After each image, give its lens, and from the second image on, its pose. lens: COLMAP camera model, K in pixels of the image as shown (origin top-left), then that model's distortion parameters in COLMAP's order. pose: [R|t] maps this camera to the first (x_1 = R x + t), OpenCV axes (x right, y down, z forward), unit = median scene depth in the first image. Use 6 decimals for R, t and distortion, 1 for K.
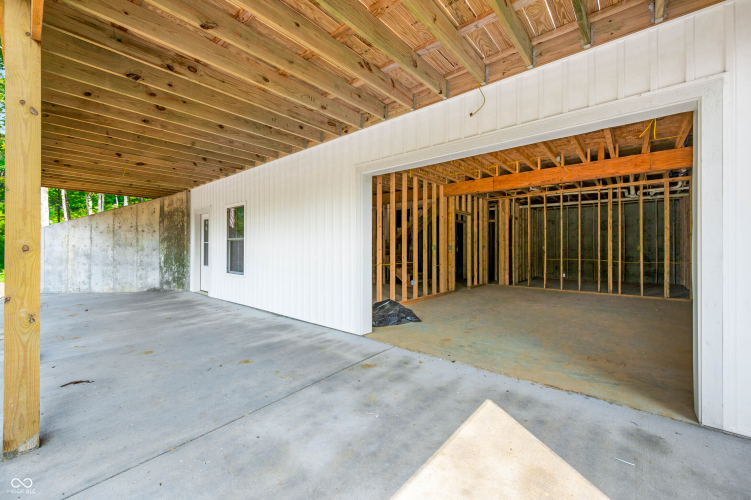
lens RADIAL K [[301.3, 0, 375.6], [0, 301.3, 246.5], [0, 0, 1]] dist [0.000158, -0.000247]
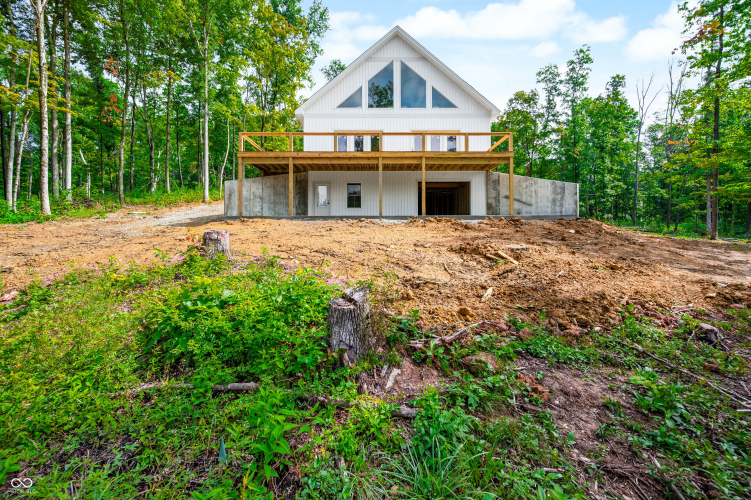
lens RADIAL K [[301.3, 0, 375.6], [0, 301.3, 246.5], [0, 0, 1]] dist [0.000158, -0.000247]
pose [[0.753631, -0.014761, 0.657132, -1.871285], [0.001502, 0.999784, 0.020736, 0.339275], [-0.657296, -0.014640, 0.753490, -1.065683]]
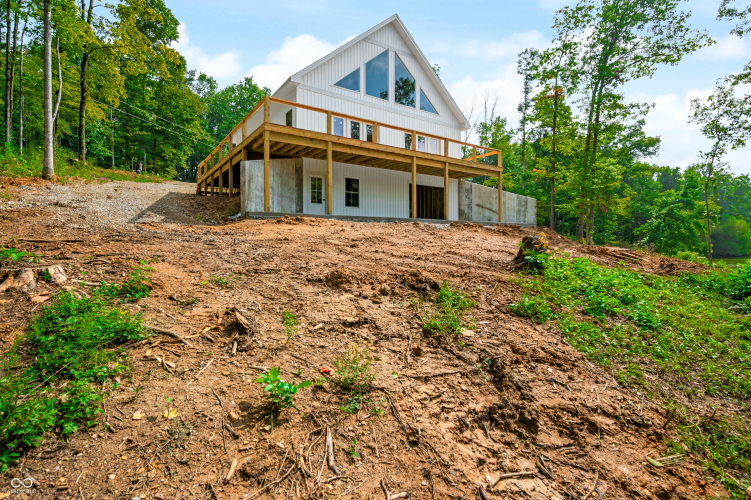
lens RADIAL K [[361.4, 0, 375.7], [0, 361.4, 246.1], [0, 0, 1]] dist [-0.000916, 0.000068]
pose [[0.229286, -0.014614, 0.973249, -2.786645], [0.002541, 0.999893, 0.014415, 0.312656], [-0.973356, -0.000832, 0.229299, 0.151013]]
